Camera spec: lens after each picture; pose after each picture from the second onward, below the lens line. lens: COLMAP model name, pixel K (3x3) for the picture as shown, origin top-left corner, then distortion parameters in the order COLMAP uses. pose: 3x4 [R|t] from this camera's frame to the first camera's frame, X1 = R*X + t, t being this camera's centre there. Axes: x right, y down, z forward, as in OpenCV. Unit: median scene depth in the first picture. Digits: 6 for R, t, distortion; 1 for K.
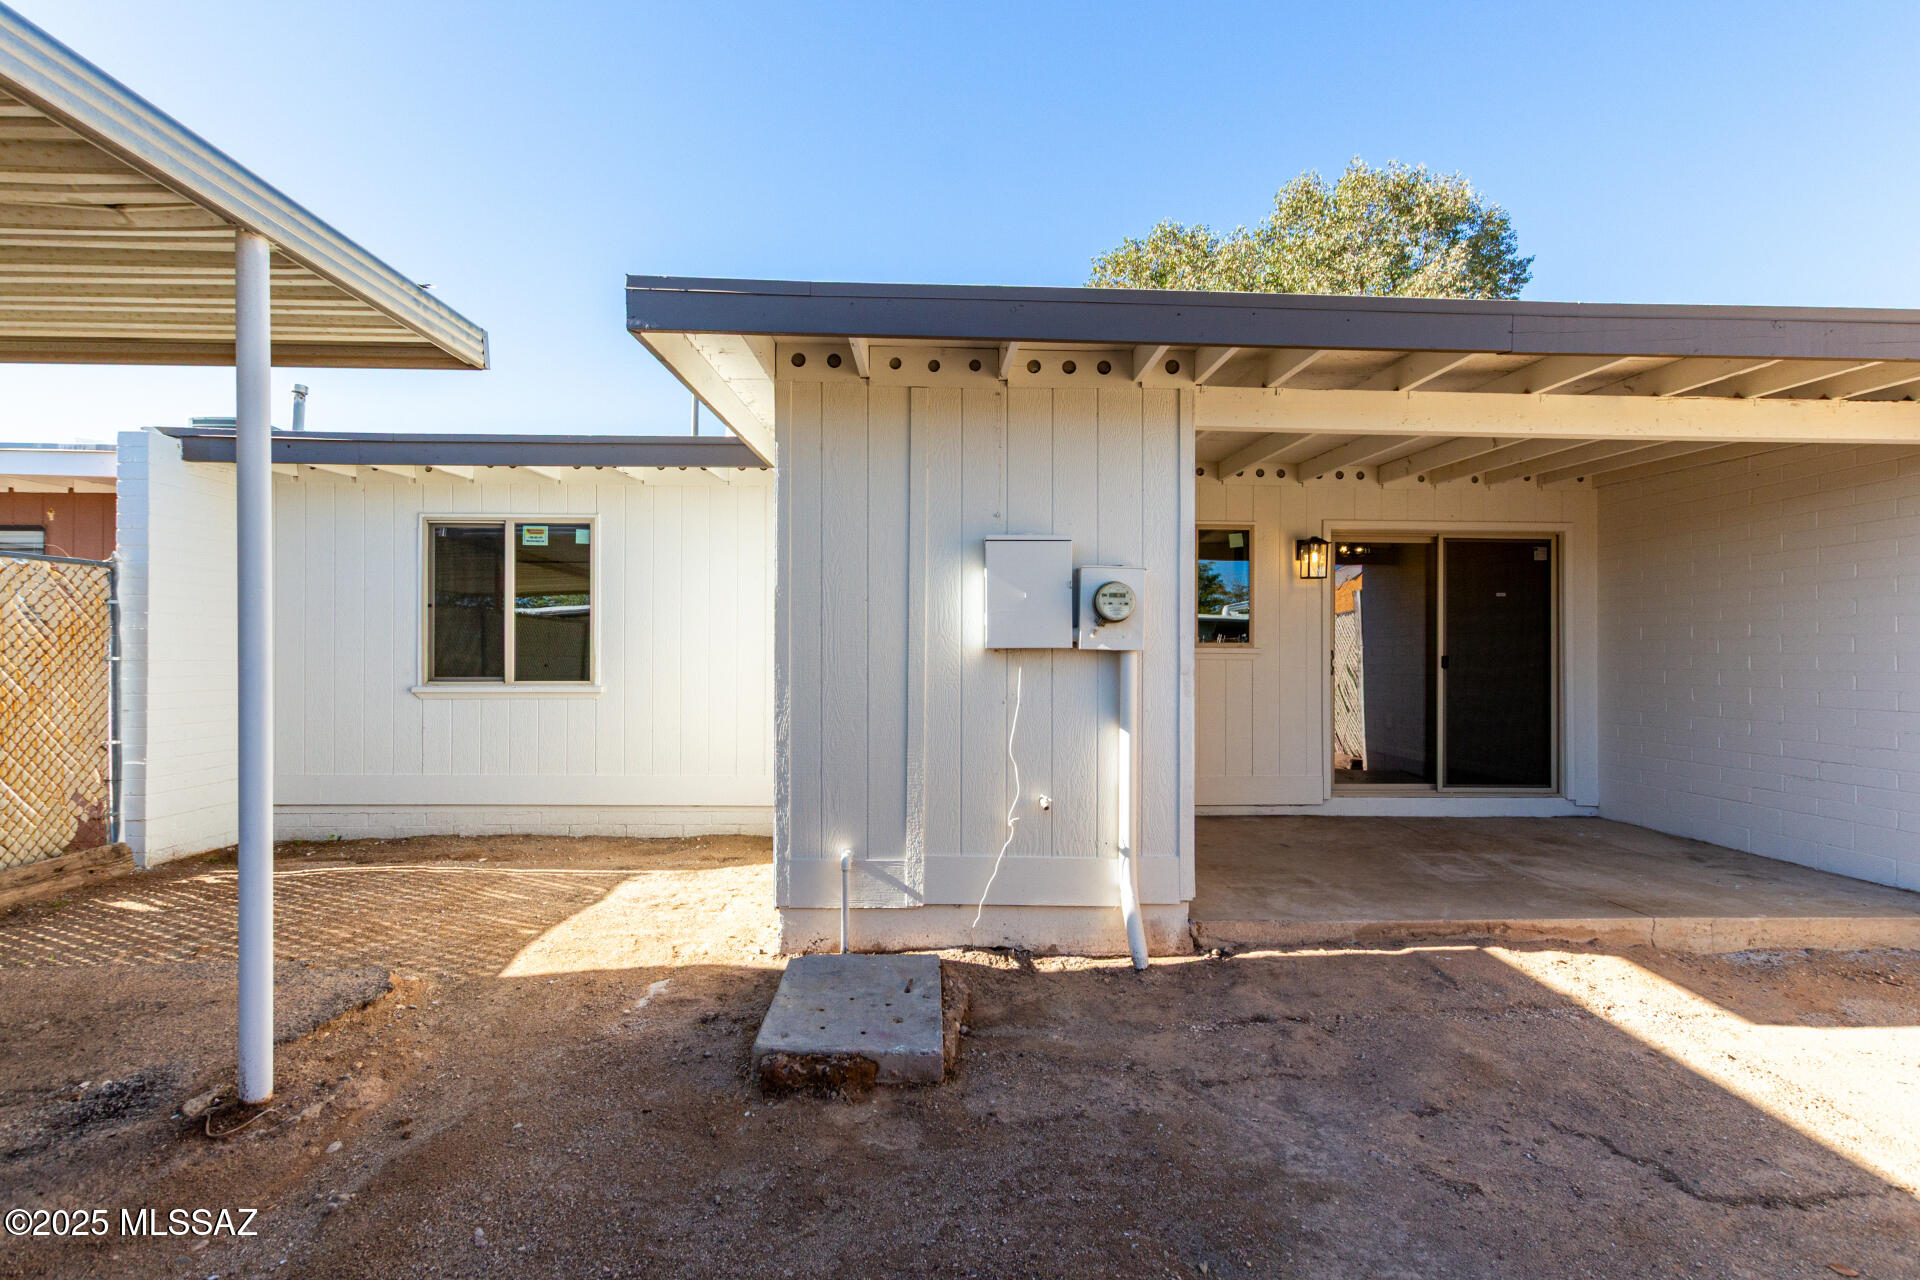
lens RADIAL K [[878.5, 0, 963.6], [0, 878.5, 644.2], [0, 0, 1]] dist [0.009256, -0.003880]
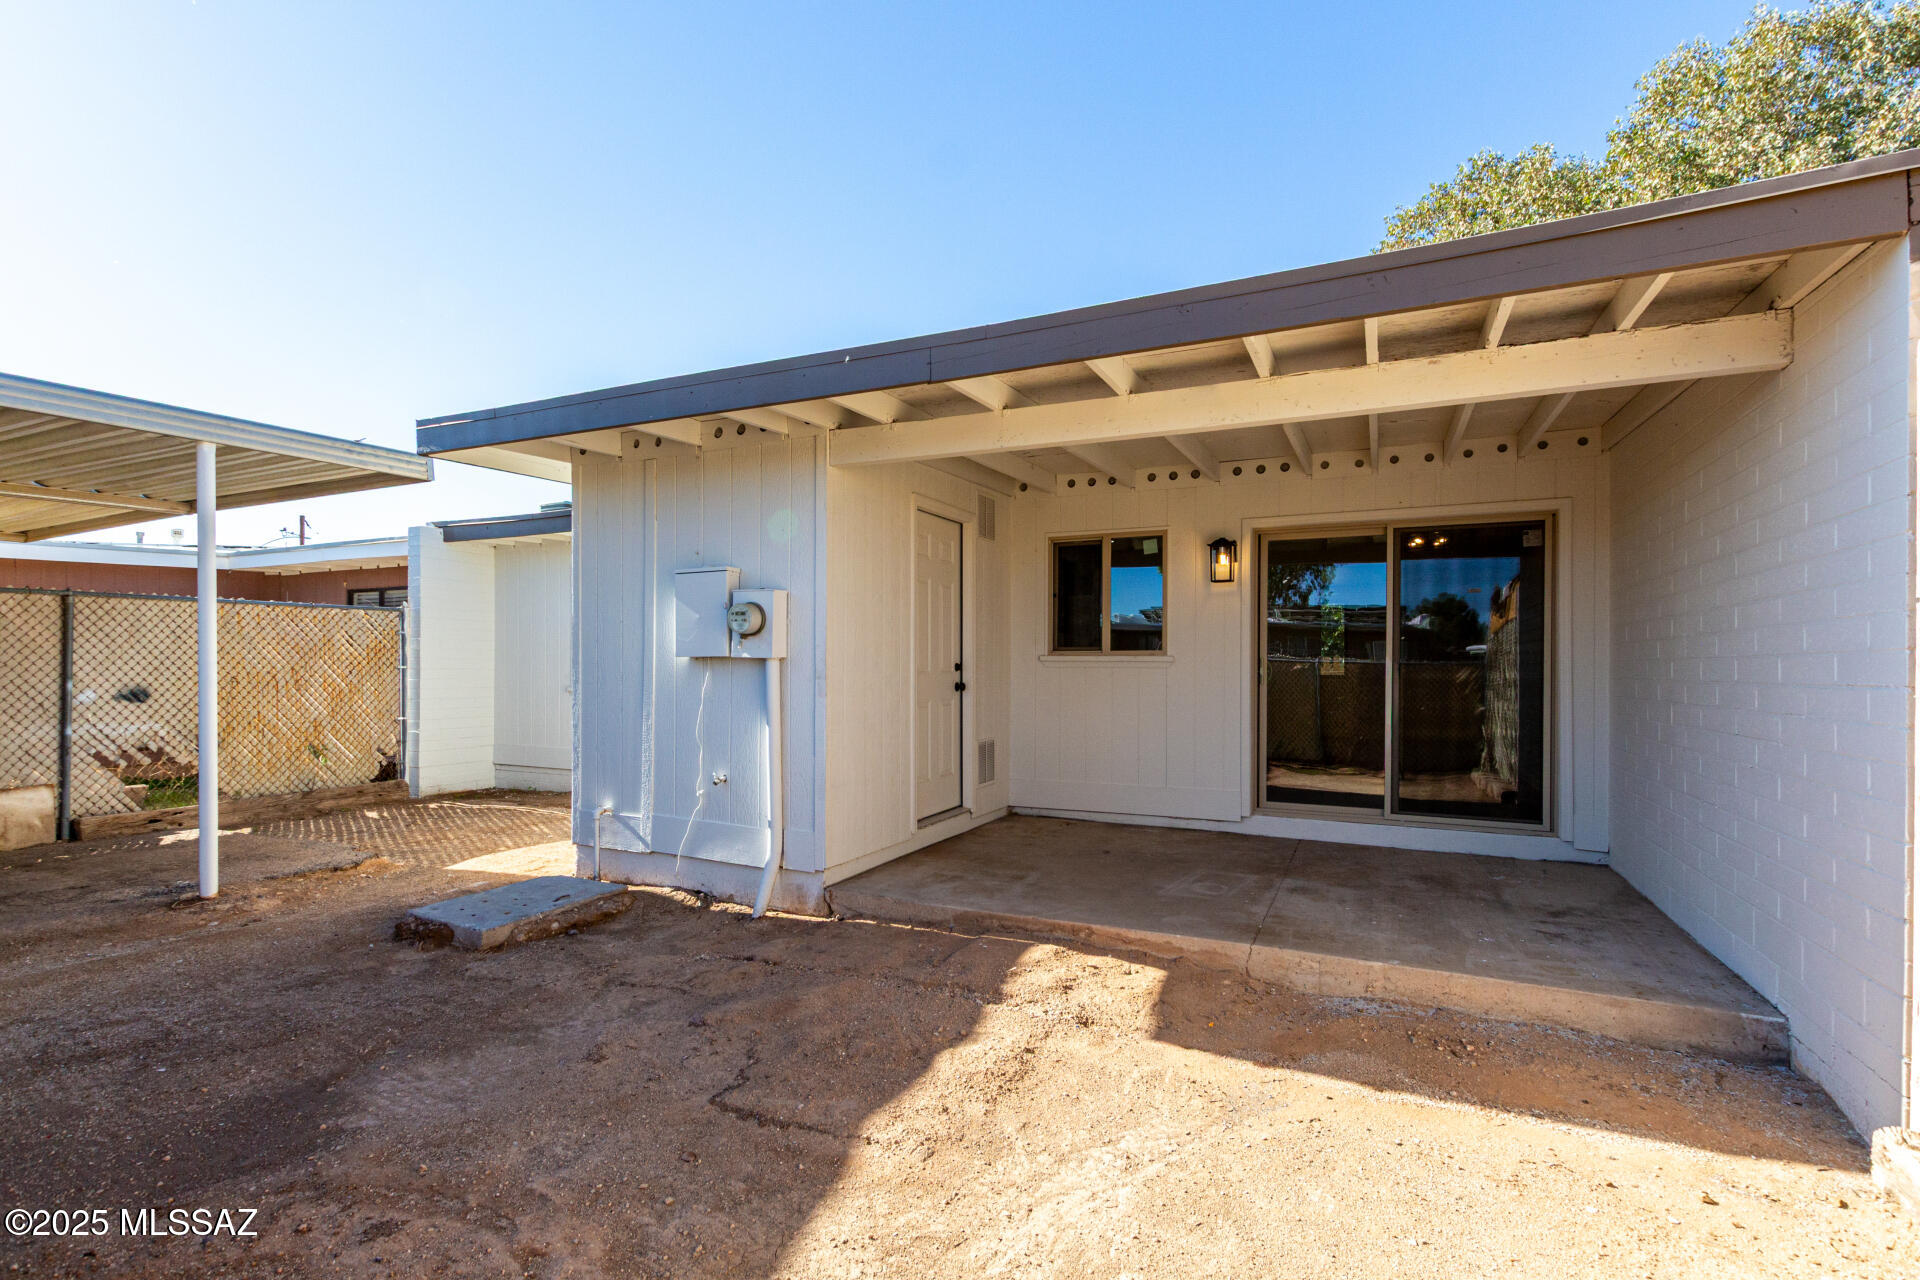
lens RADIAL K [[879.2, 0, 957.4], [0, 879.2, 659.3], [0, 0, 1]] dist [0.007231, -0.000221]
pose [[0.884765, -0.005600, -0.466003, 0.941202], [0.007152, 0.999973, 0.001563, 0.008219], [0.465982, -0.004716, 0.884782, 0.043867]]
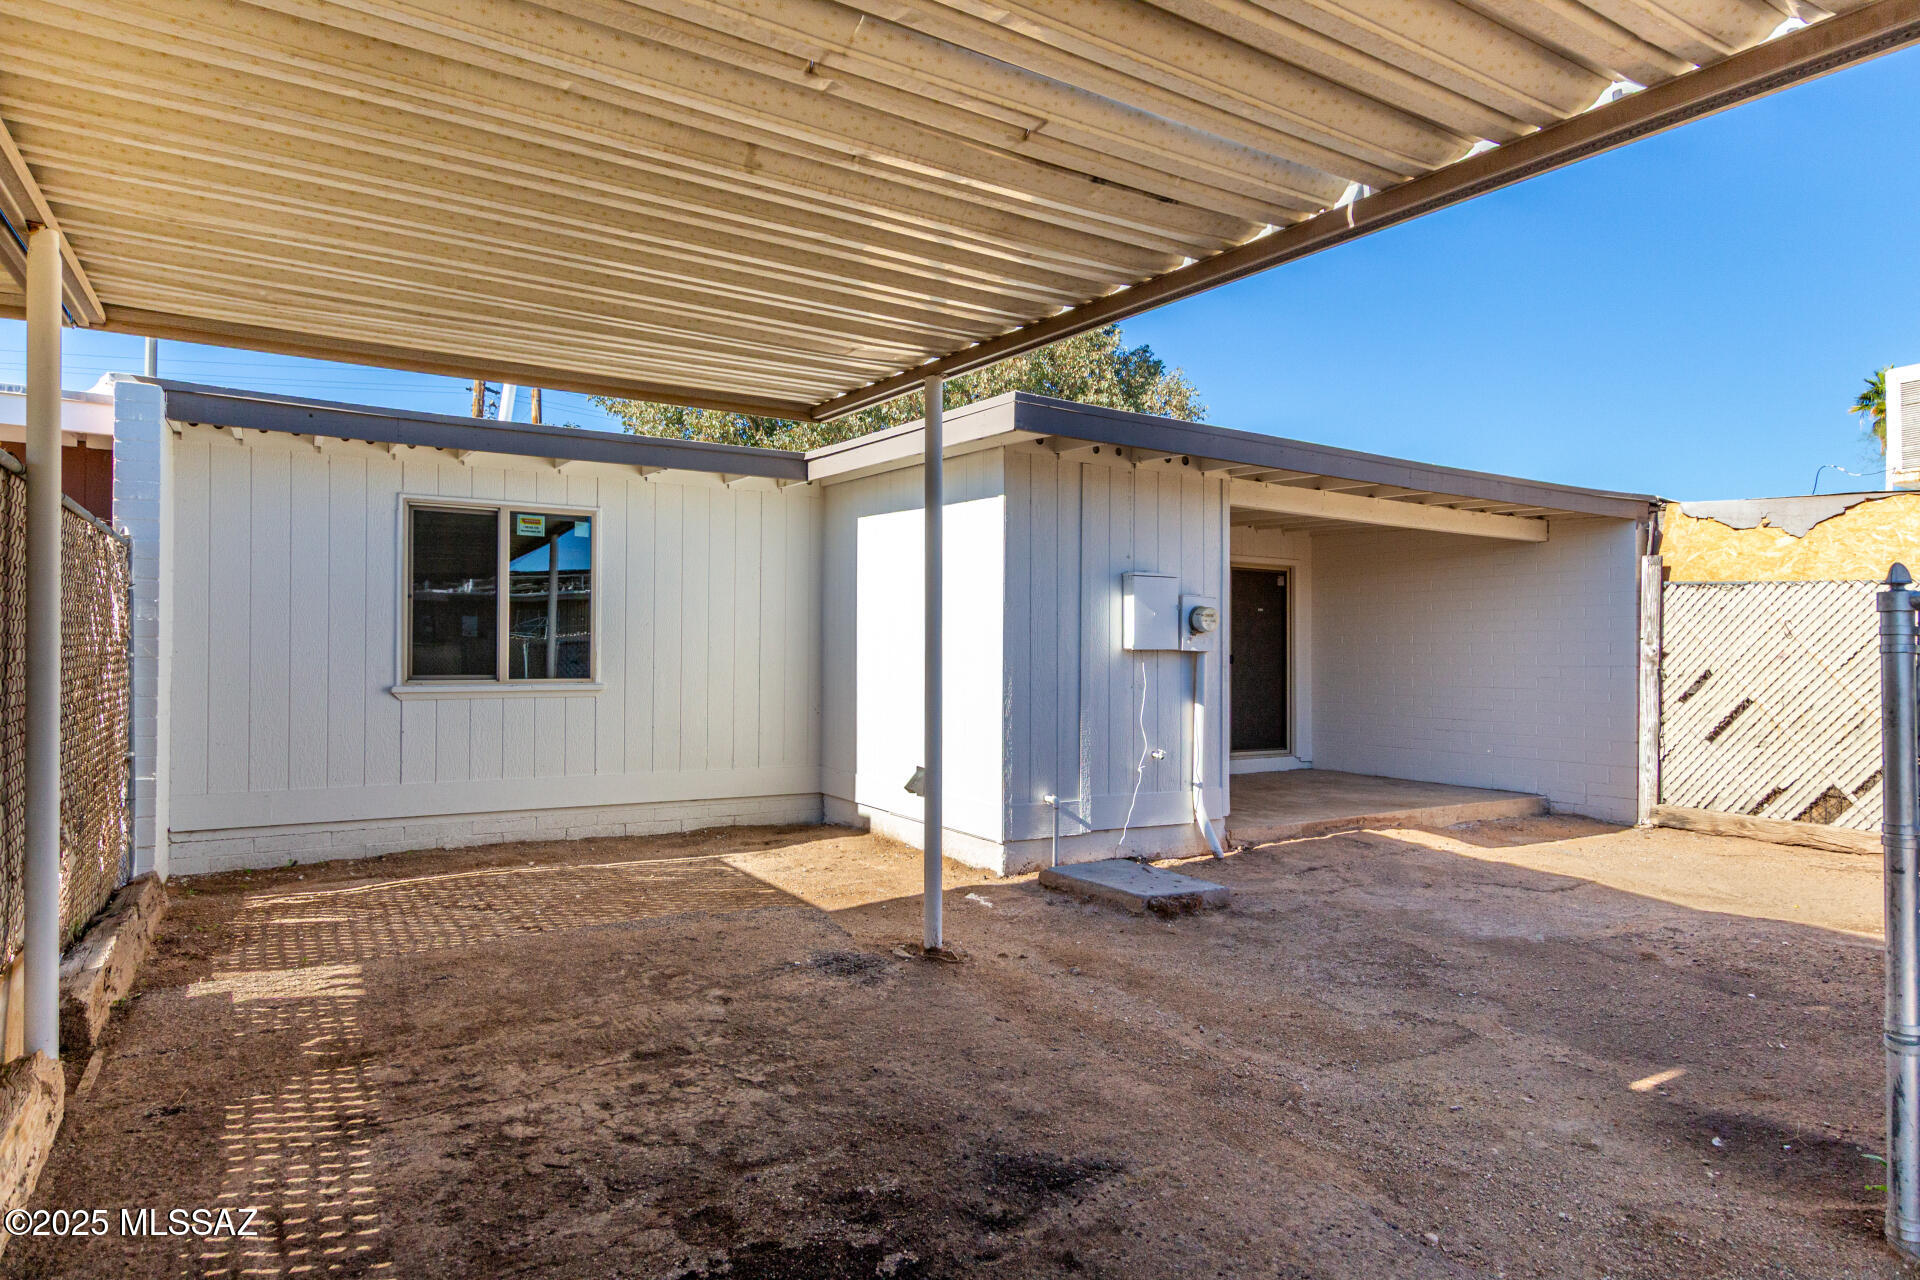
lens RADIAL K [[1099.8, 0, 967.1], [0, 1099.8, 620.1], [0, 0, 1]] dist [0.000993, -0.000661]
pose [[0.865626, 0.017825, 0.500375, -1.059672], [-0.009861, 0.999779, -0.018555, -0.006766], [-0.500595, 0.011127, 0.865610, -0.412382]]
